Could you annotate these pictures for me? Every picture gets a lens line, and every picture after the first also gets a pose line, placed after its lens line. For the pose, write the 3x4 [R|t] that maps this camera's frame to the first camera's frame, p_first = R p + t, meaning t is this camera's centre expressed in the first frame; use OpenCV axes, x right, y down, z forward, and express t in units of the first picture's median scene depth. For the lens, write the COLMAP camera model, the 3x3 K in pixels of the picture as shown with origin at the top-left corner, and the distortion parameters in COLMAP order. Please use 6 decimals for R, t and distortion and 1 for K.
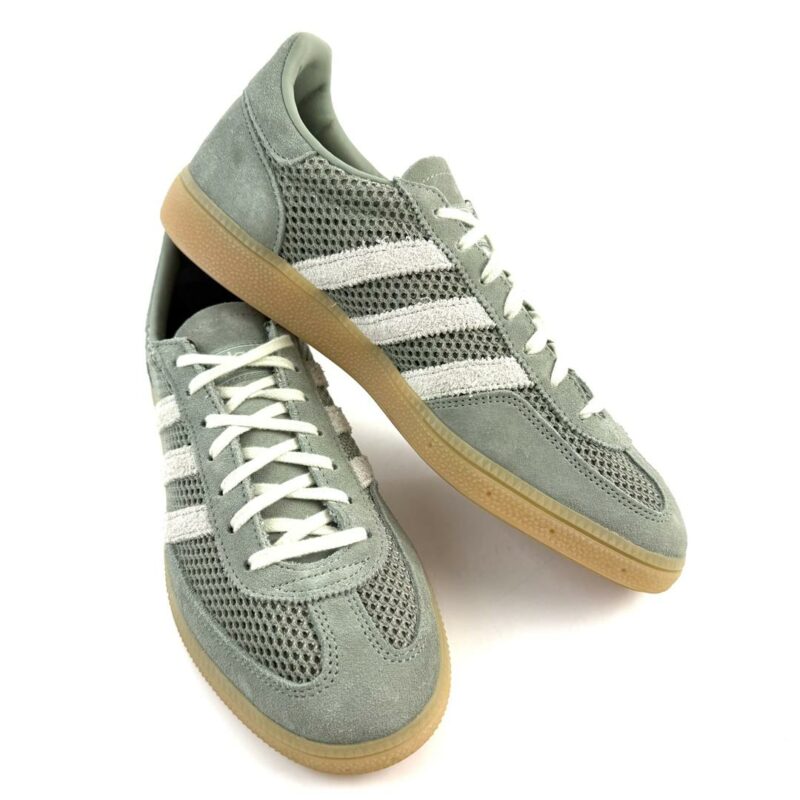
lens RADIAL K [[756.3, 0, 400.0], [0, 756.3, 400.0], [0, 0, 1]] dist [0.181329, -0.422712]
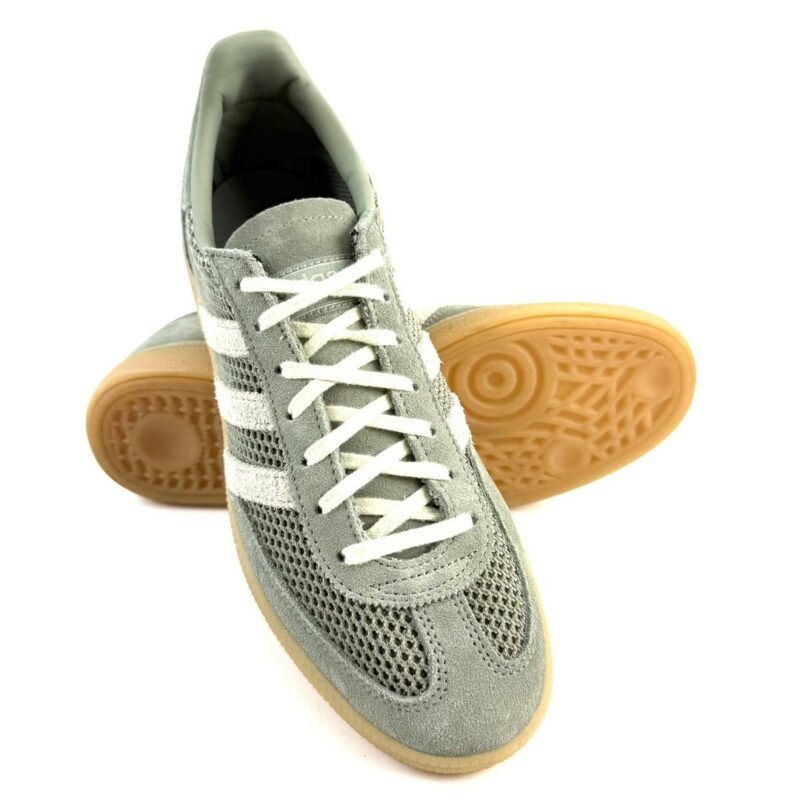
lens RADIAL K [[756.3, 0, 400.0], [0, 756.3, 400.0], [0, 0, 1]] dist [0.181329, -0.422712]
pose [[0.997626, 0.053737, 0.043073, -0.178178], [-0.064849, 0.943541, 0.324845, -0.241972], [-0.023185, -0.326867, 0.944786, 0.229512]]
